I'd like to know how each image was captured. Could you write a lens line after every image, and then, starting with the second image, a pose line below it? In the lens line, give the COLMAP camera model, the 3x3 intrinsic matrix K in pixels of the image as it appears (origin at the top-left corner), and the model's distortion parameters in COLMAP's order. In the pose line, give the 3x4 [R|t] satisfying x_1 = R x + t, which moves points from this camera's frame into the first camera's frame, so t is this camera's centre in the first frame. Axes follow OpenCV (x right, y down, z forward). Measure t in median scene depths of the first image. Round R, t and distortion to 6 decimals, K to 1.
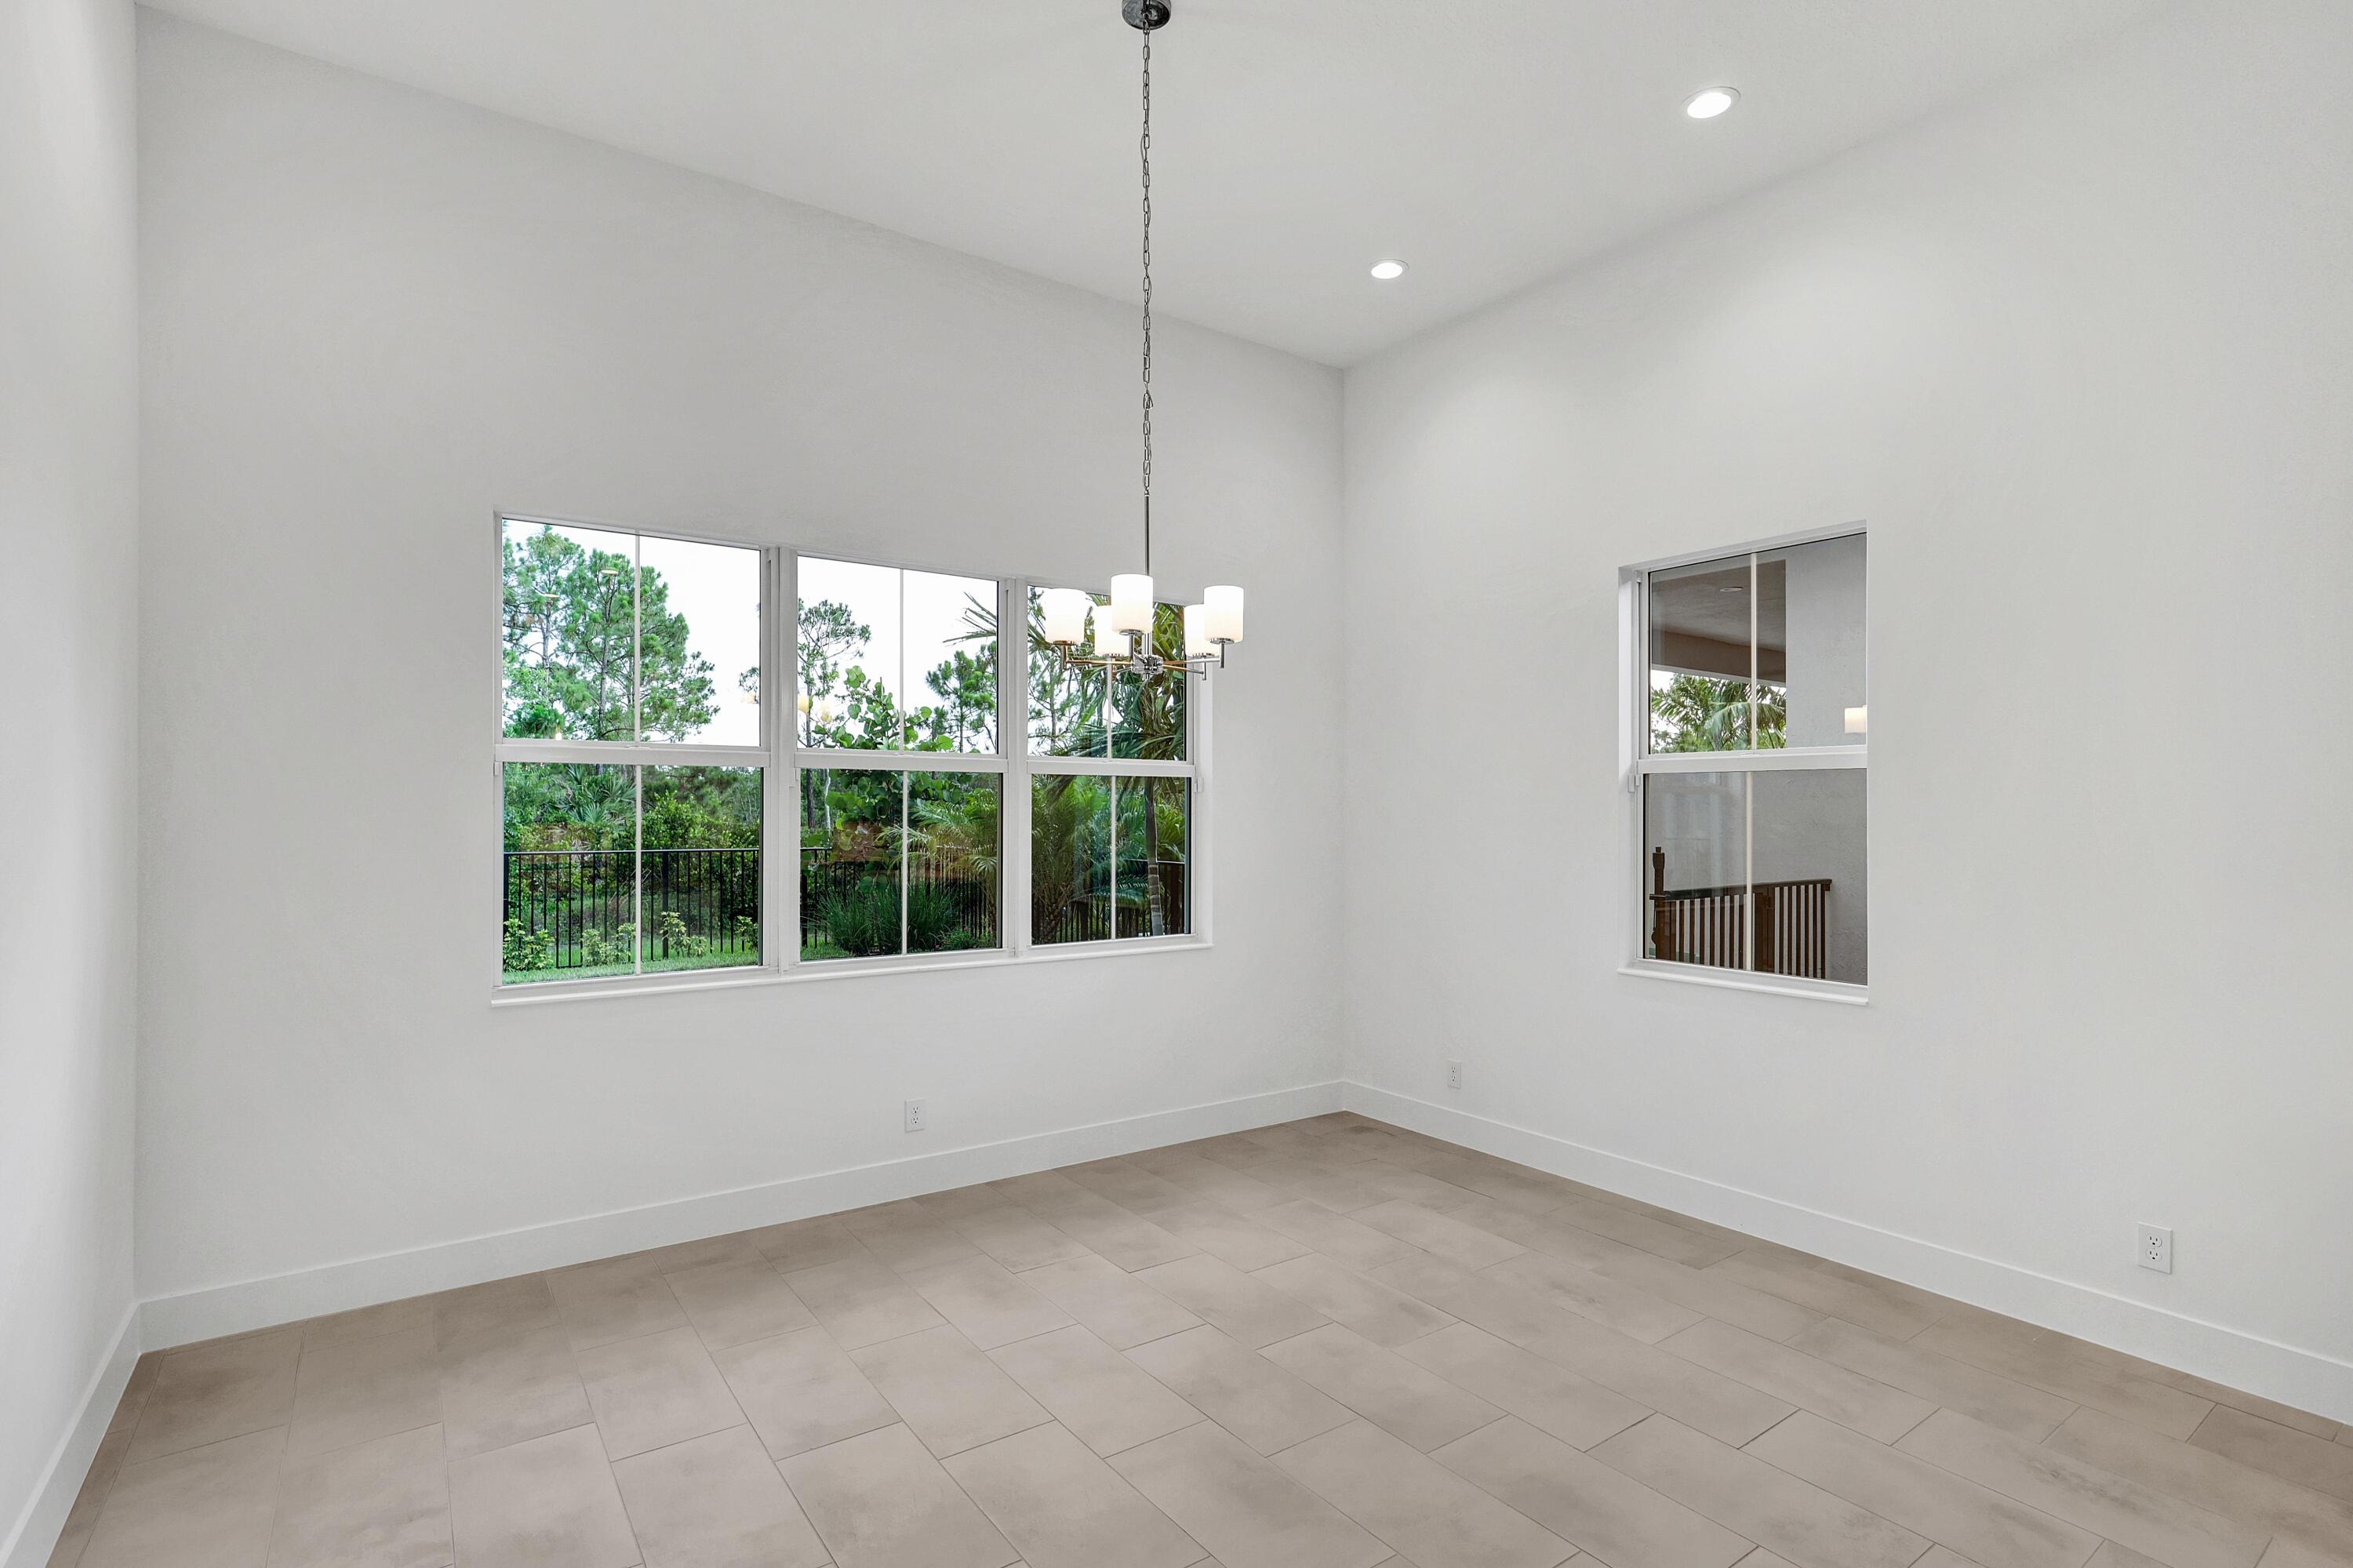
lens RADIAL K [[1135.1, 0, 1176.5], [0, 1135.1, 784.0], [0, 0, 1]] dist [-0.015415, 0.000104]
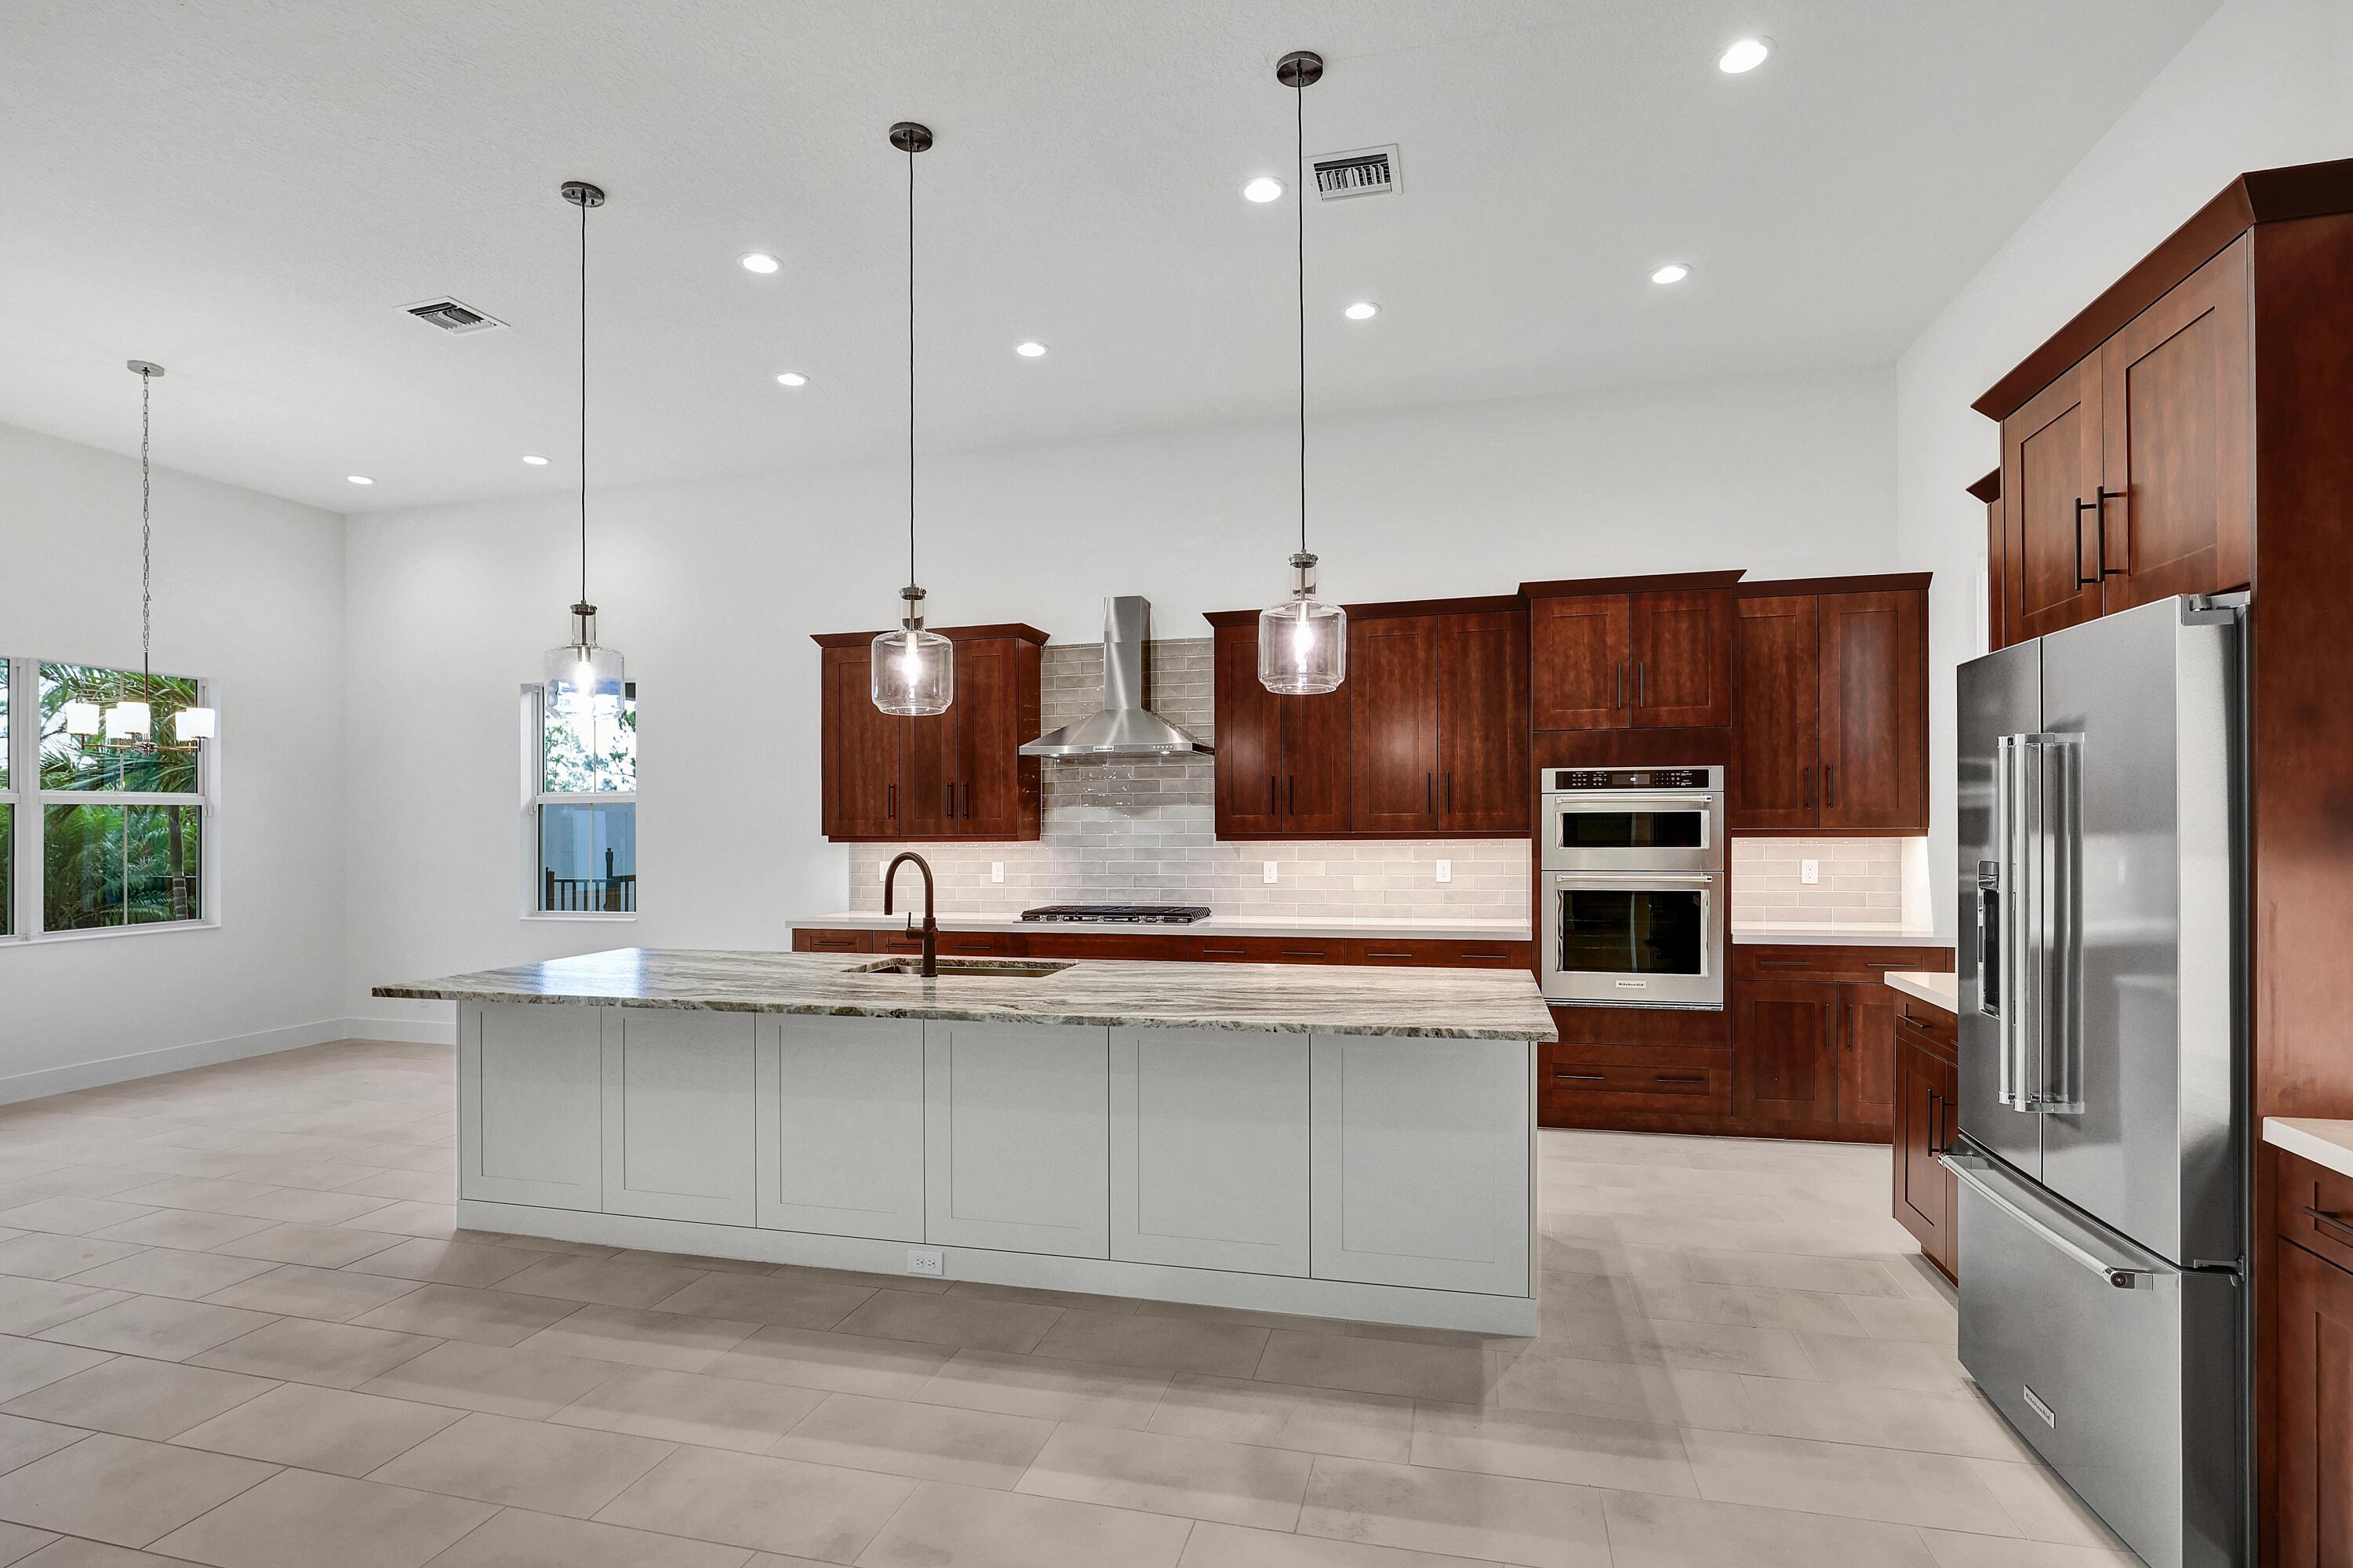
lens RADIAL K [[1112.8, 0, 1177.6], [0, 1112.8, 809.8], [0, 0, 1]] dist [-0.021568, 0.000236]
pose [[0.761418, -0.007269, 0.648220, 0.063934], [0.000963, 0.999949, 0.010082, -0.016049], [-0.648260, -0.007052, 0.761386, -0.910799]]
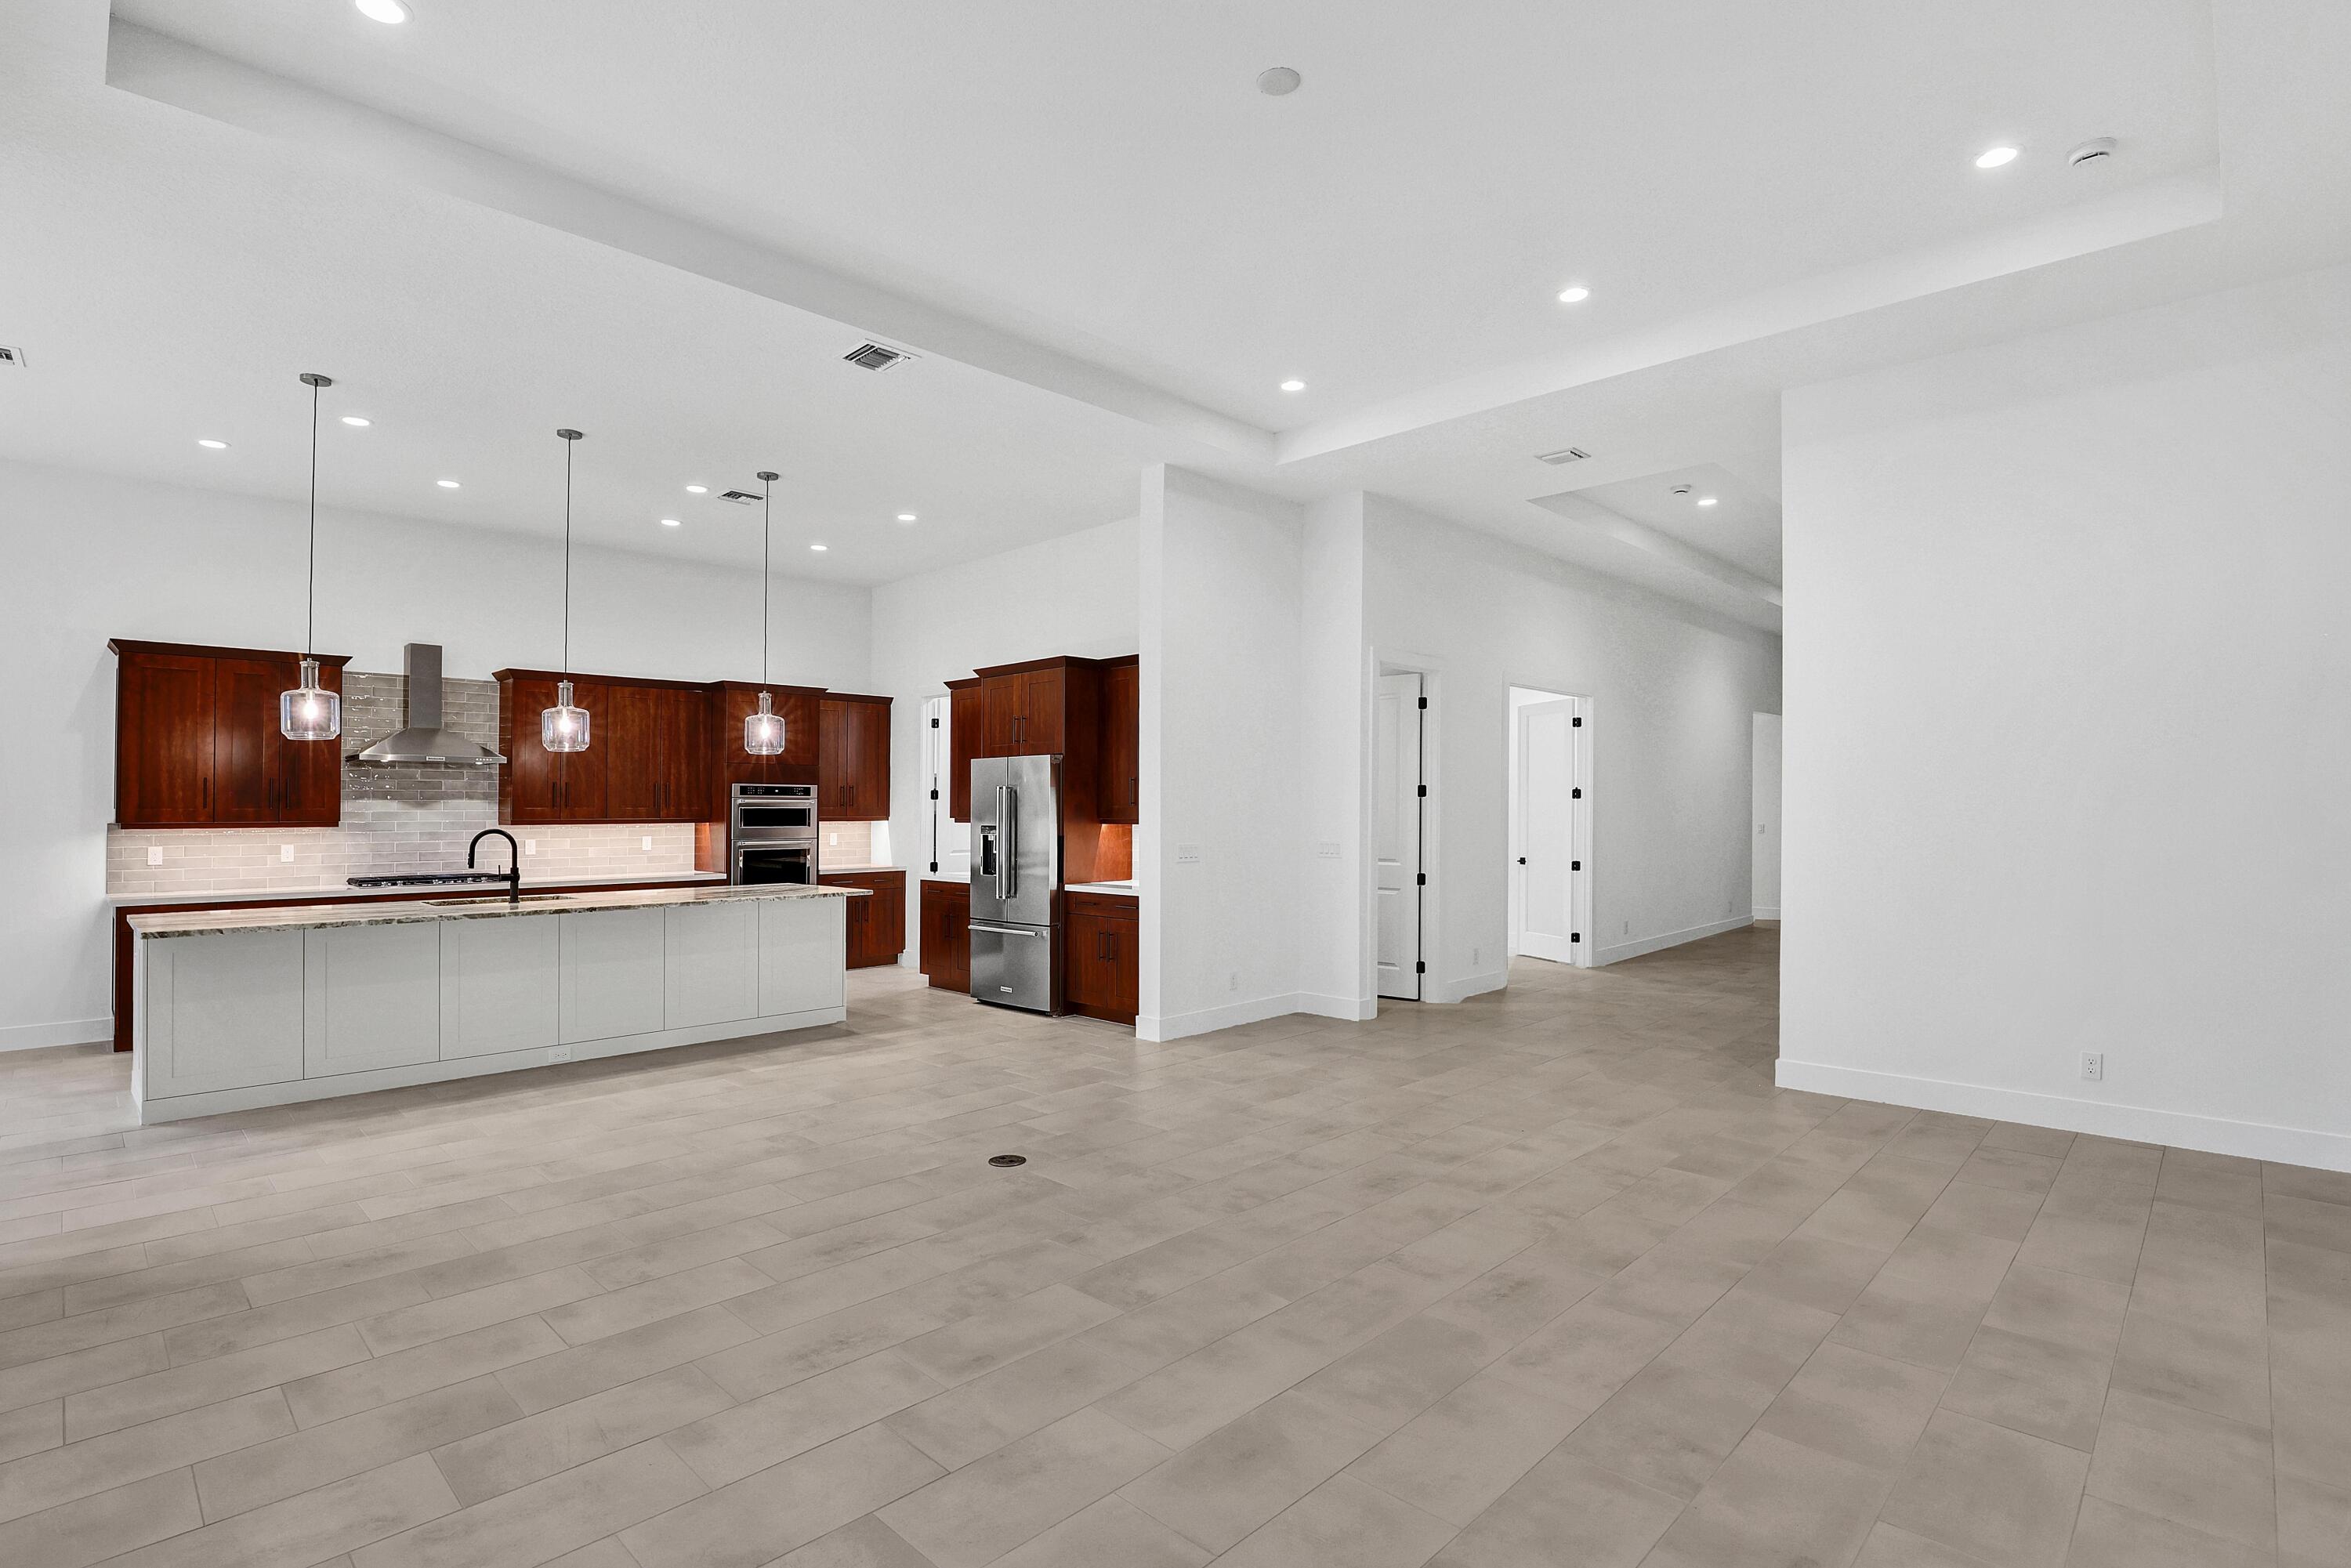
lens RADIAL K [[1098.7, 0, 1148.7], [0, 1098.7, 779.3], [0, 0, 1]] dist [-0.047425, 0.008189]
pose [[-0.175621, 0.020452, 0.984245, -1.090547], [-0.017112, 0.999570, -0.023824, -0.019522], [-0.984309, -0.021027, -0.175196, -0.684543]]
